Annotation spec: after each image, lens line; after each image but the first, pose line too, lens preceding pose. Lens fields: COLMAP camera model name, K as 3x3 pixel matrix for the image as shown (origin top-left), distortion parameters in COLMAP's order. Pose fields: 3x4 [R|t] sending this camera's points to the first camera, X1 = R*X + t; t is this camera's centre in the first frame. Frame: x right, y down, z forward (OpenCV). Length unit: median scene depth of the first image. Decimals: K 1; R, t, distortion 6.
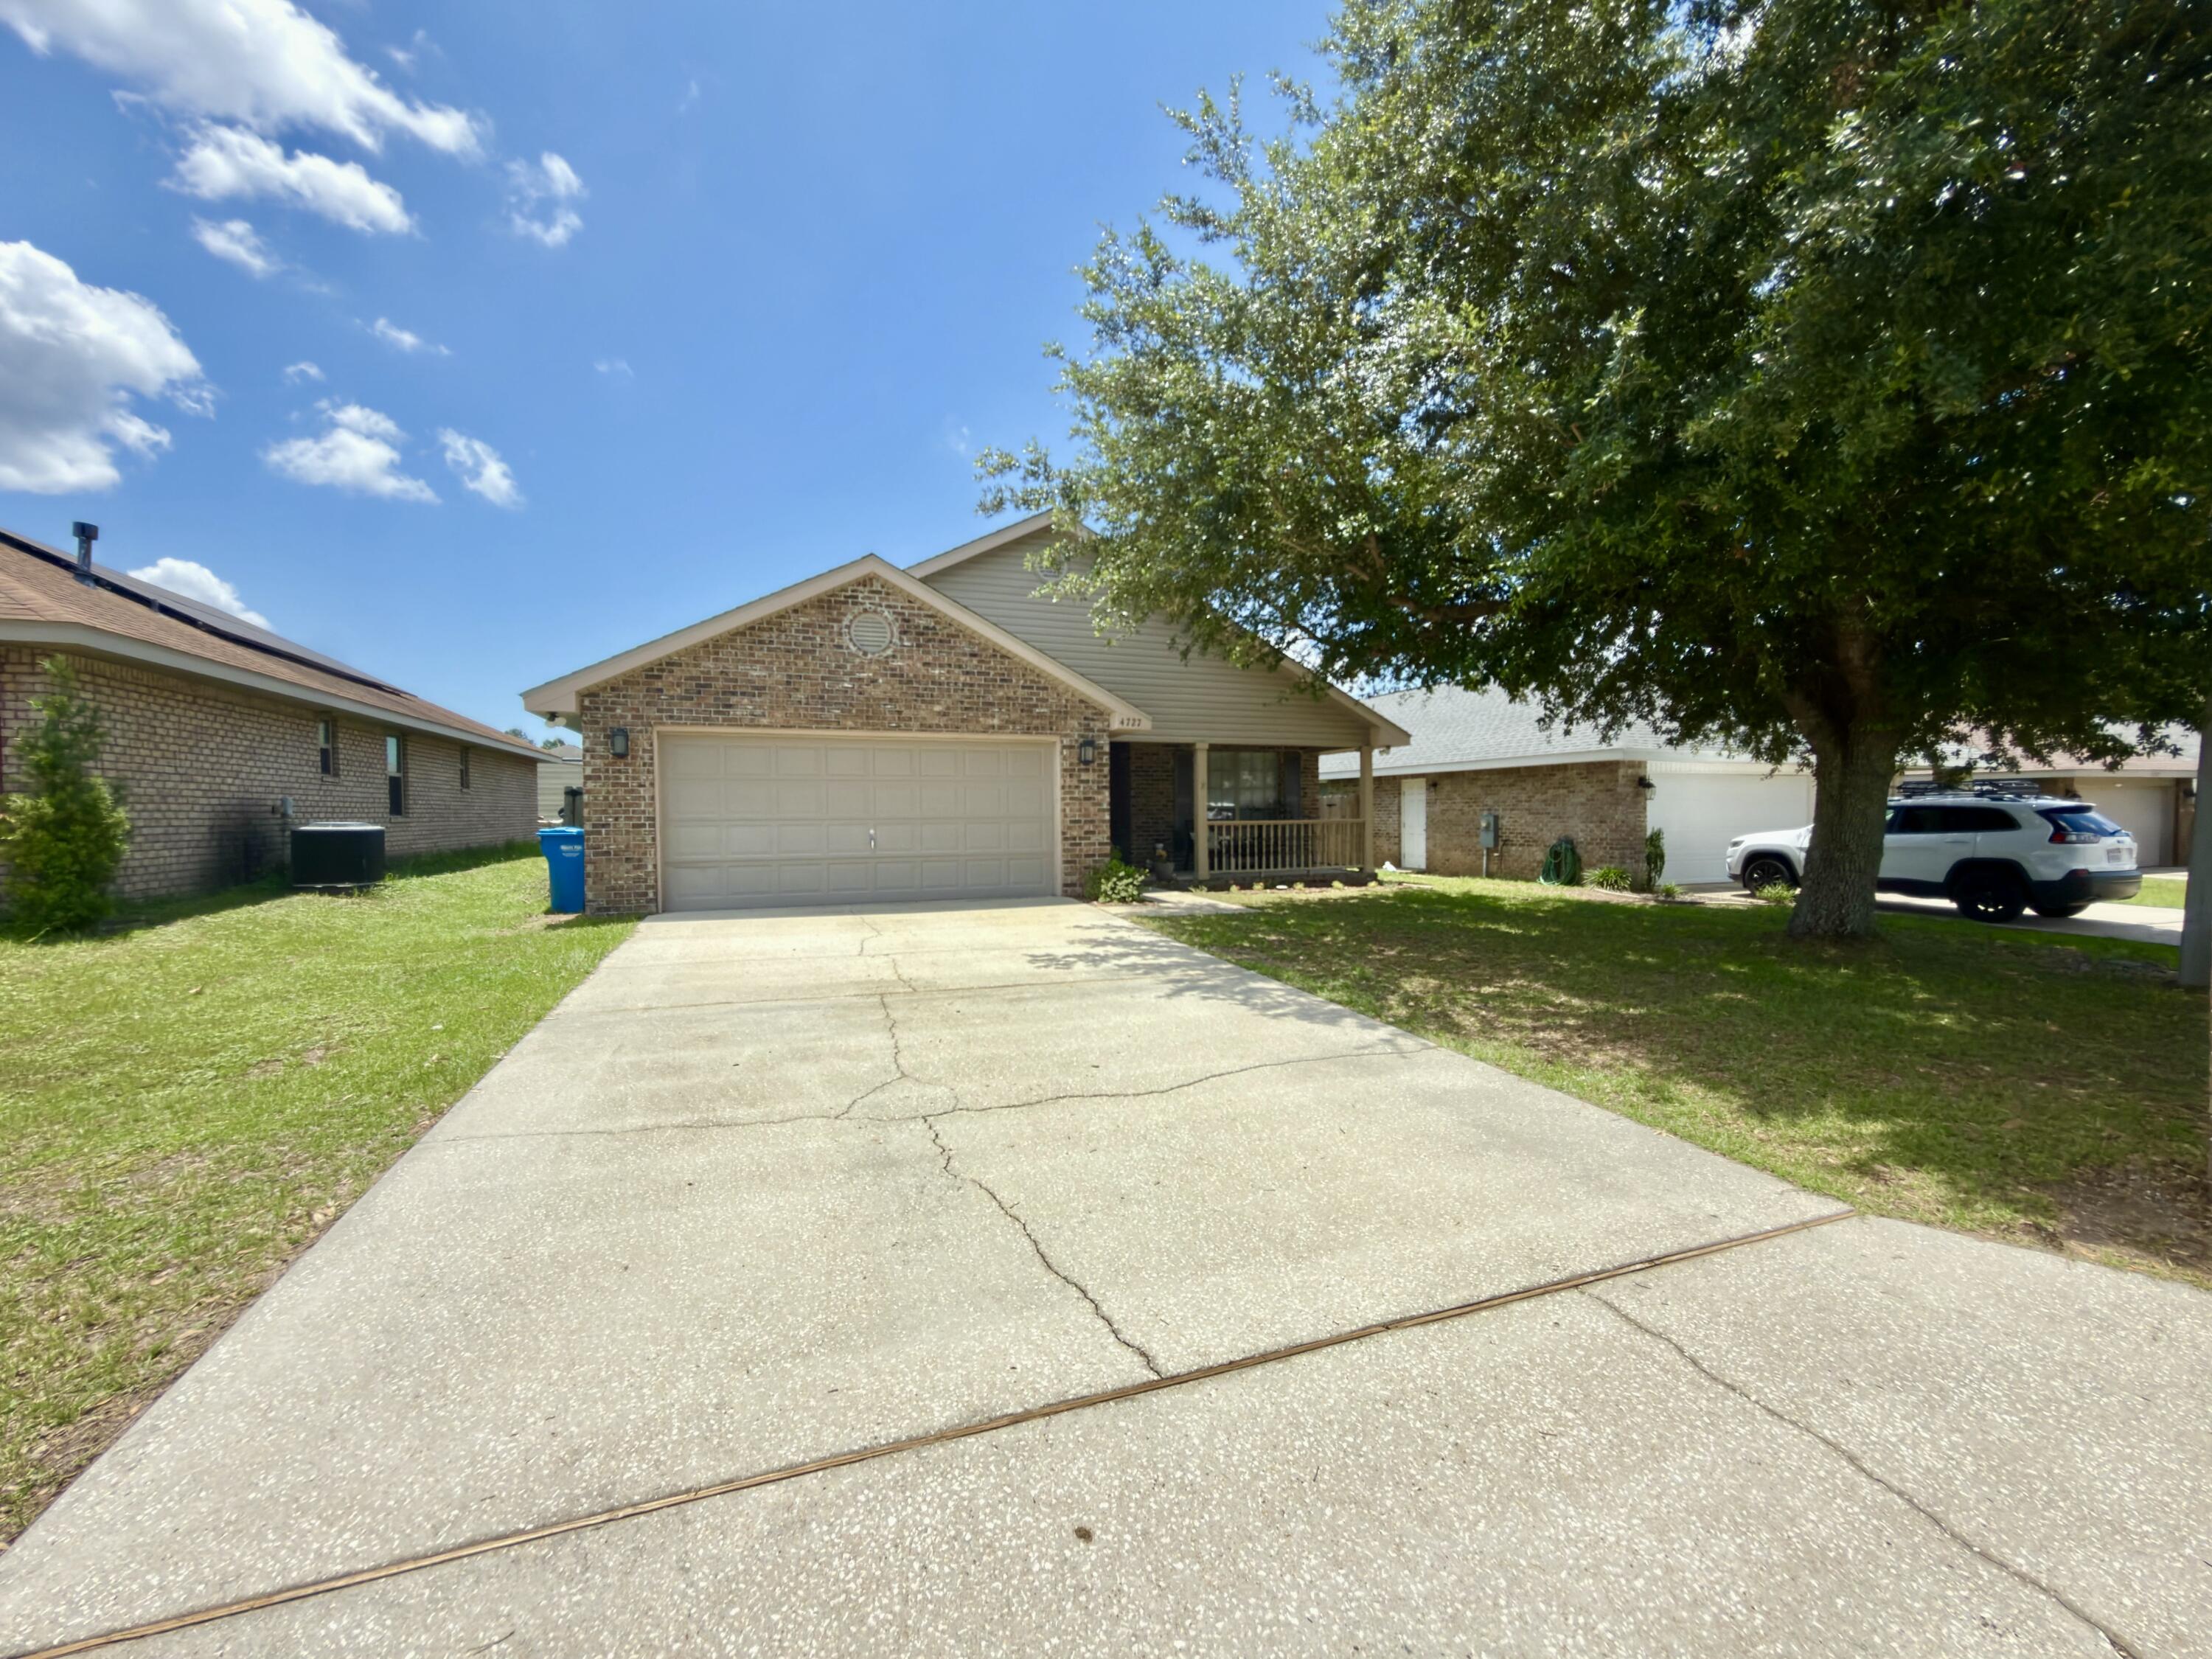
lens RADIAL K [[897.2, 0, 1106.0], [0, 897.2, 829.5], [0, 0, 1]] dist [0.001158, 0.000659]
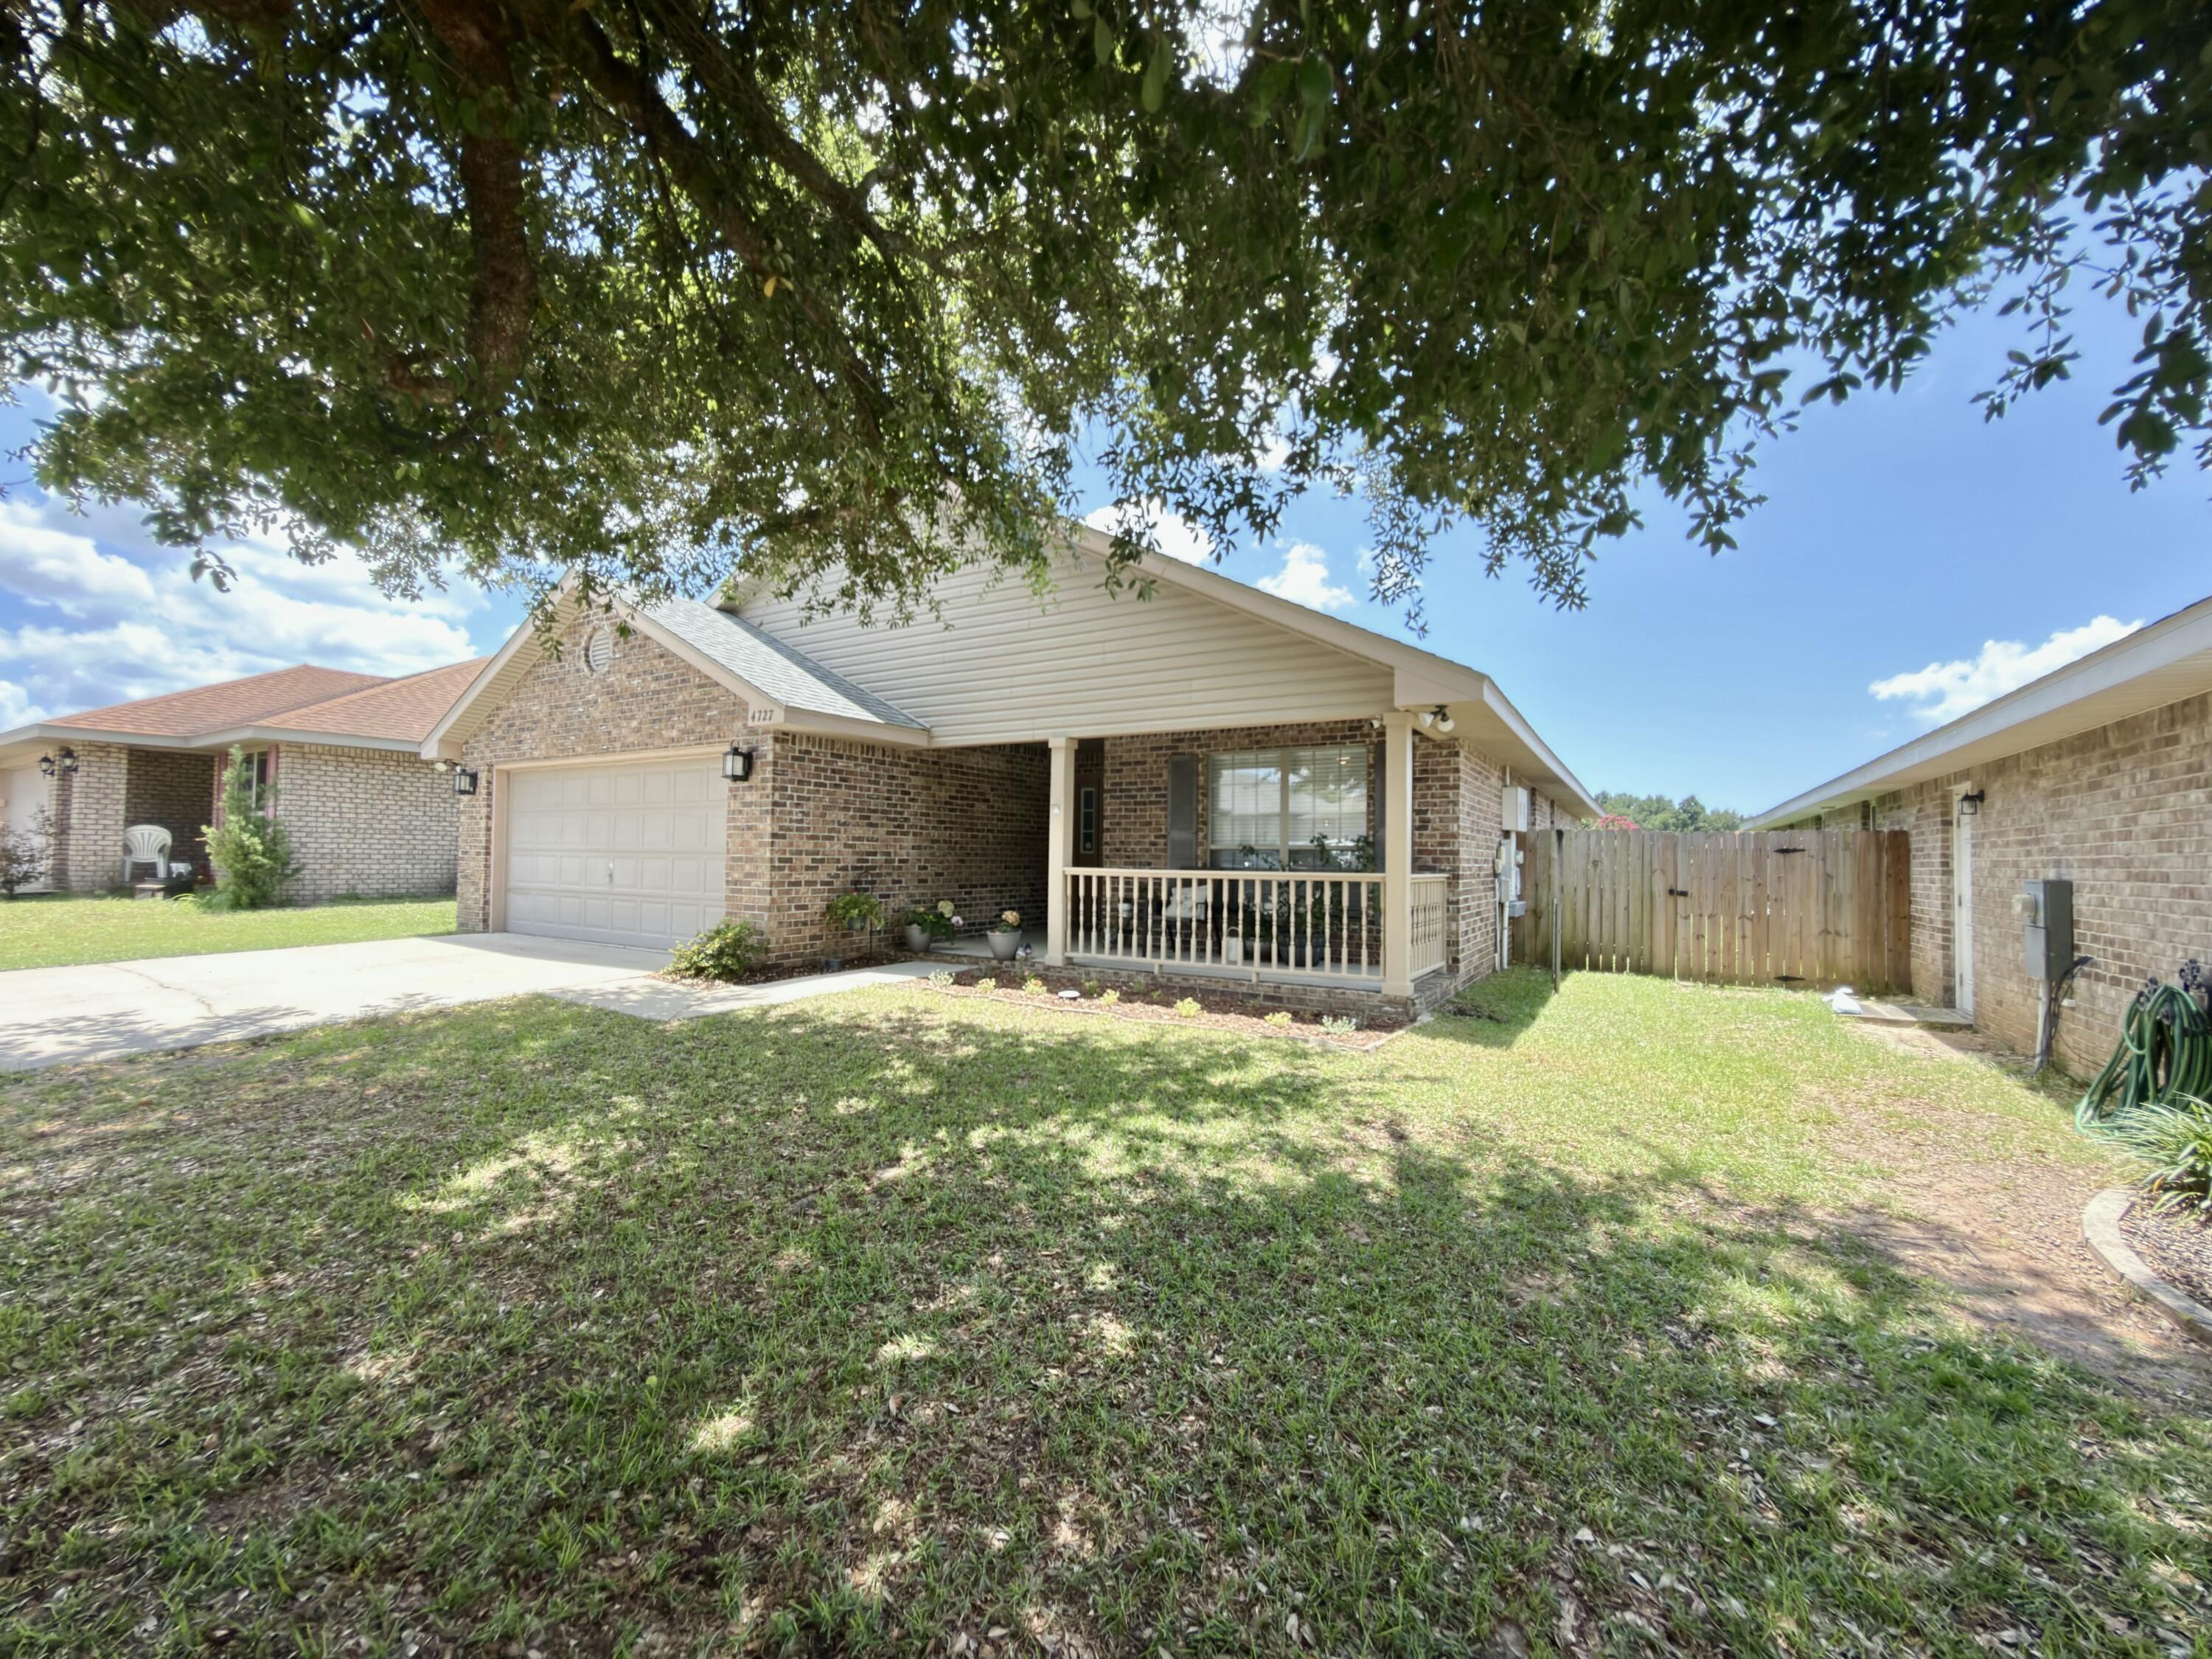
lens RADIAL K [[897.2, 0, 1106.0], [0, 897.2, 829.5], [0, 0, 1]] dist [0.001158, 0.000659]
pose [[0.606079, -0.008962, -0.795354, 0.787468], [-0.033857, 0.998740, -0.037054, -0.017863], [0.794684, 0.049386, 0.605011, 0.860557]]
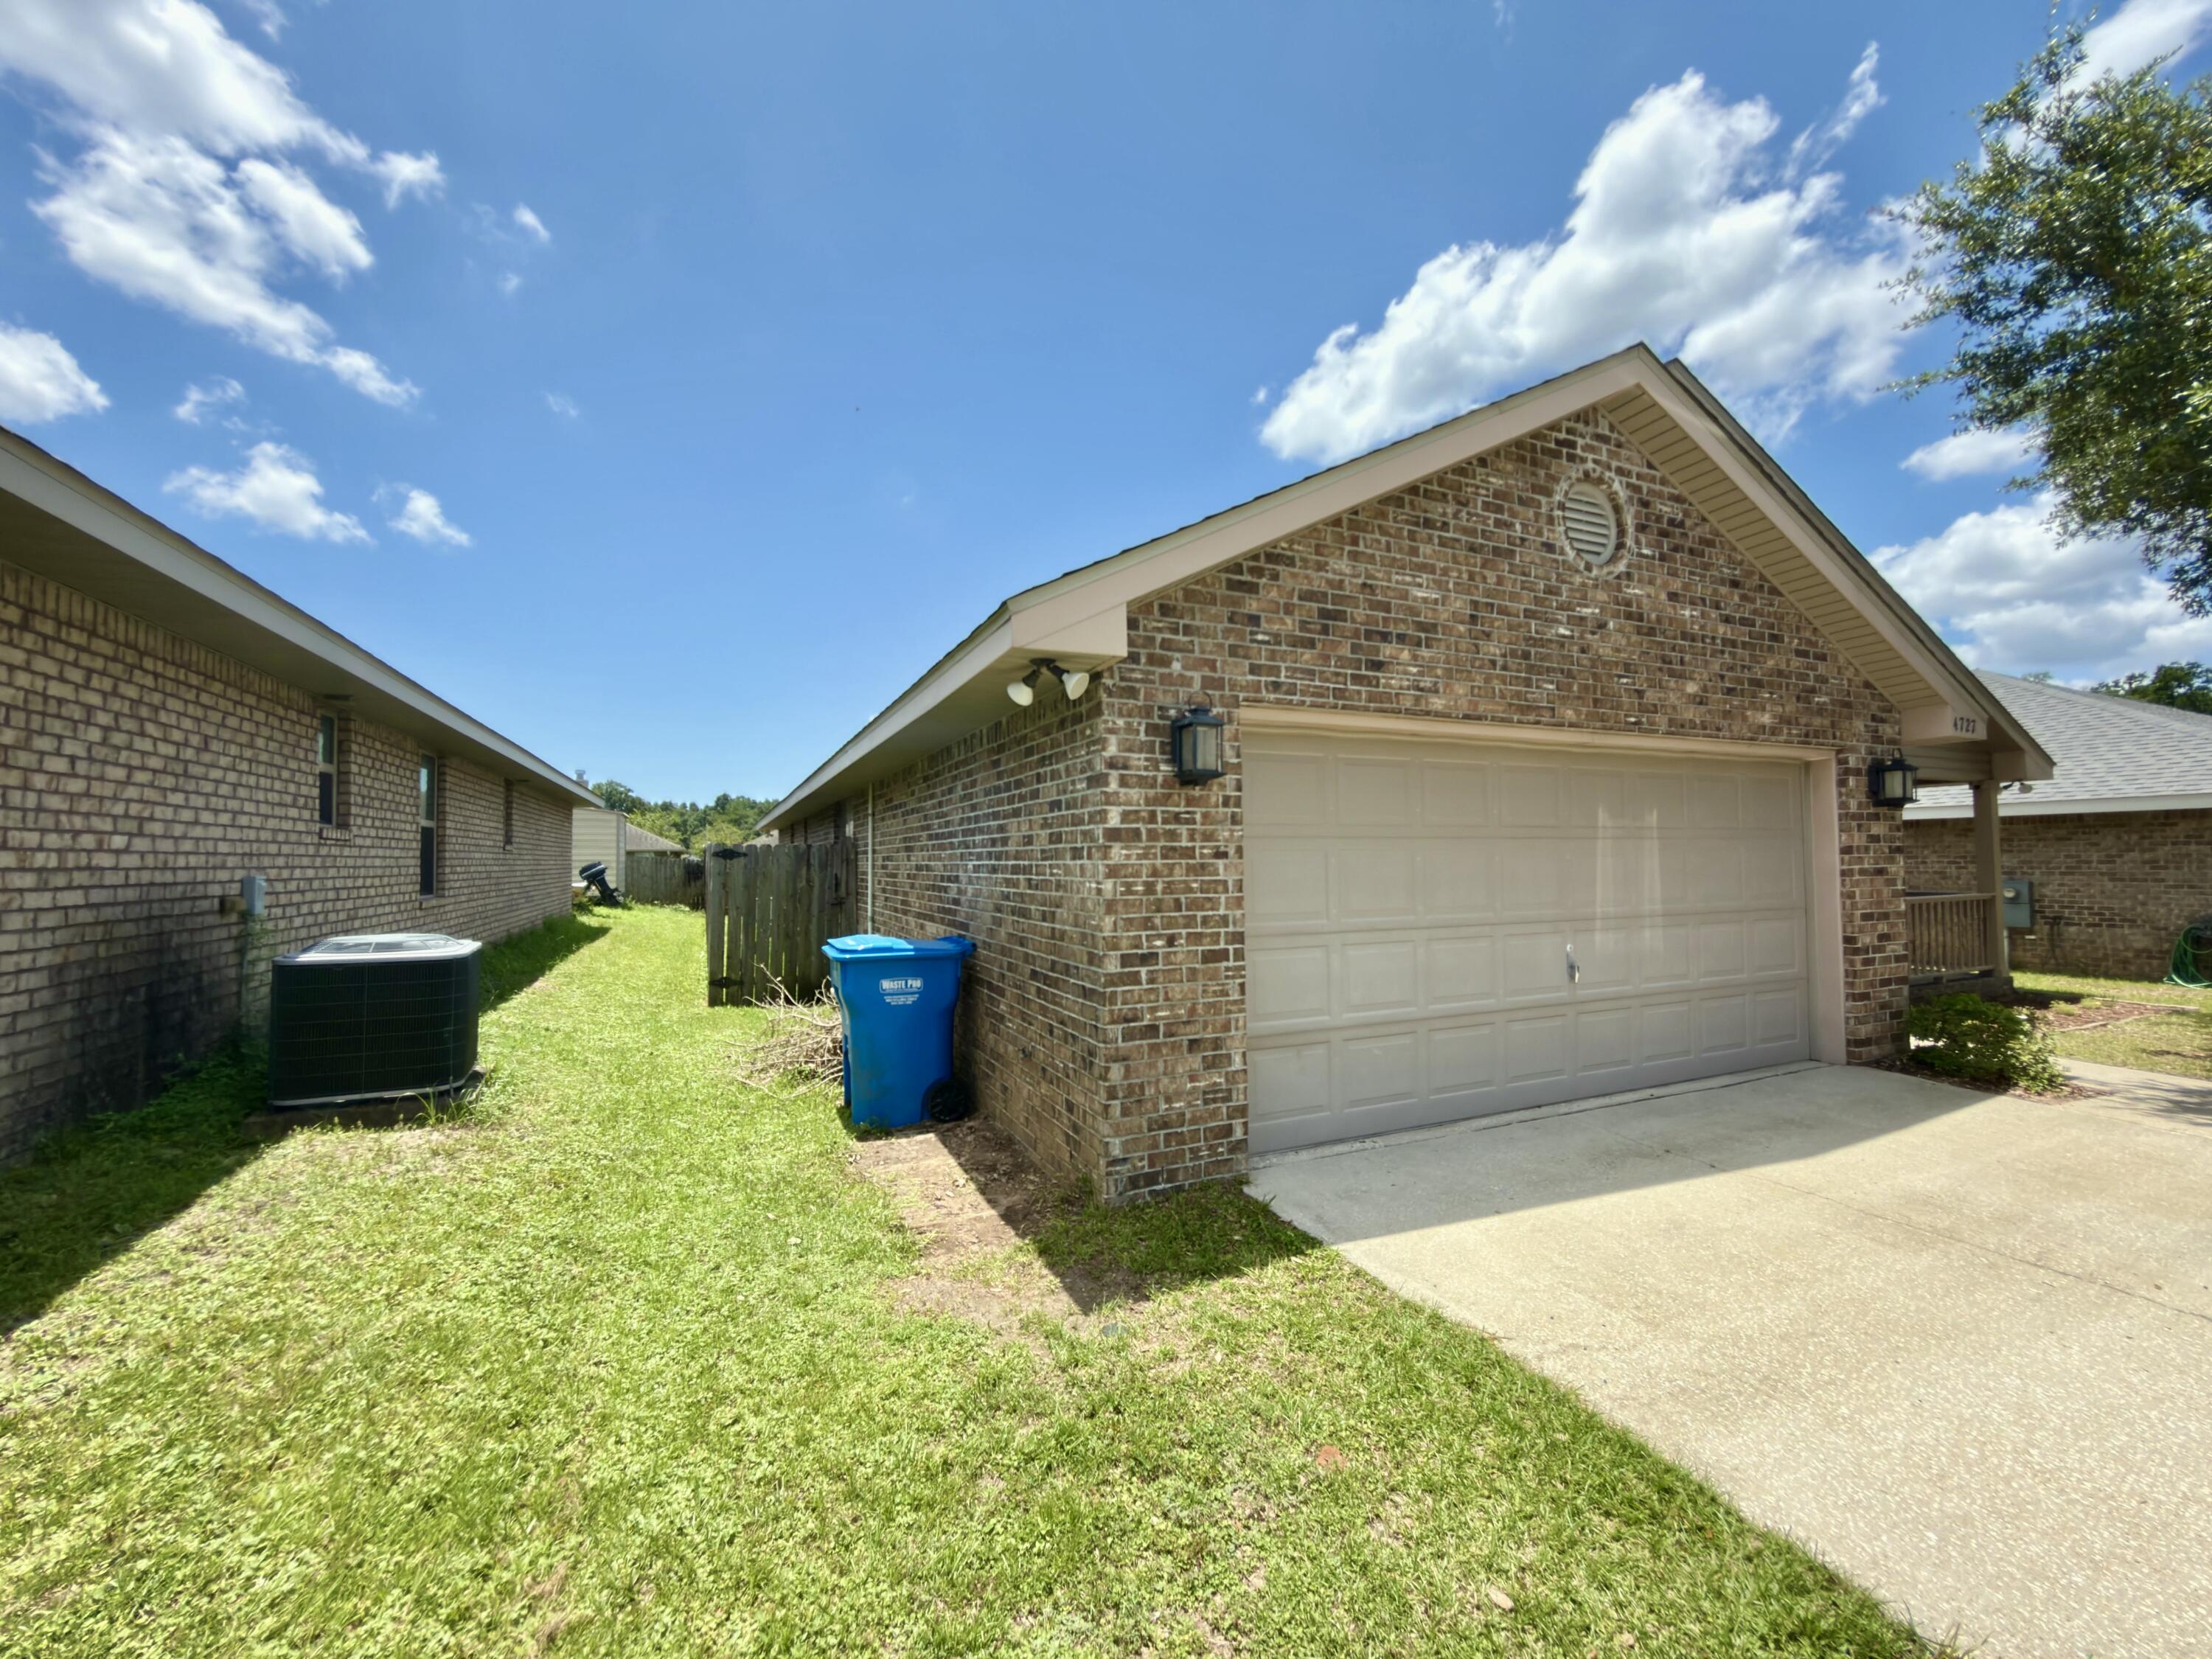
lens RADIAL K [[897.2, 0, 1106.0], [0, 897.2, 829.5], [0, 0, 1]] dist [0.001158, 0.000659]
pose [[0.998230, 0.000094, 0.059475, -0.540041], [0.003019, 0.998629, -0.052262, -0.035919], [-0.059398, 0.052349, 0.996861, 0.553518]]
